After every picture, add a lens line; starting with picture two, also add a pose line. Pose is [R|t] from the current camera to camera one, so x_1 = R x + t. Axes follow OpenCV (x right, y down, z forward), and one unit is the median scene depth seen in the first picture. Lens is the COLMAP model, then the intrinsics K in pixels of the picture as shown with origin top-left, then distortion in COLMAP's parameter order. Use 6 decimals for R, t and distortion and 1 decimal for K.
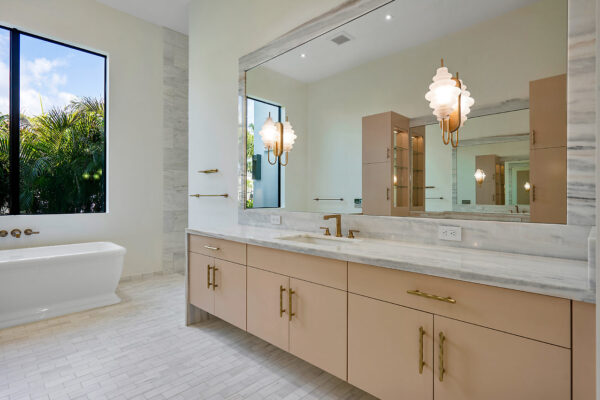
lens RADIAL K [[312.7, 0, 297.9], [0, 312.7, 195.2], [0, 0, 1]] dist [0.013273, -0.002373]
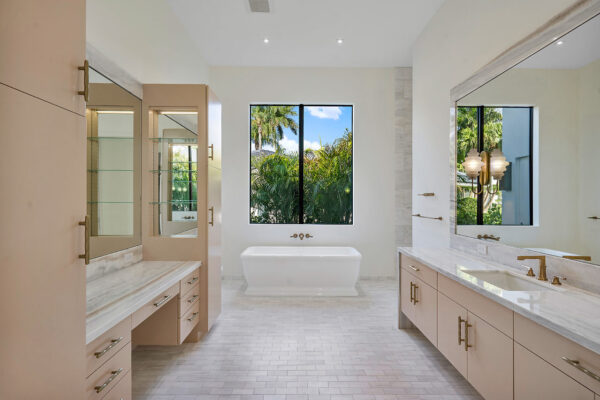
lens RADIAL K [[312.7, 0, 298.3], [0, 312.7, 200.0], [0, 0, 1]] dist [0.013273, -0.002373]
pose [[0.704802, 0.007007, -0.709370, 0.217914], [0.001000, 0.999940, 0.010870, -0.086513], [0.709403, -0.008370, 0.704753, -0.111089]]
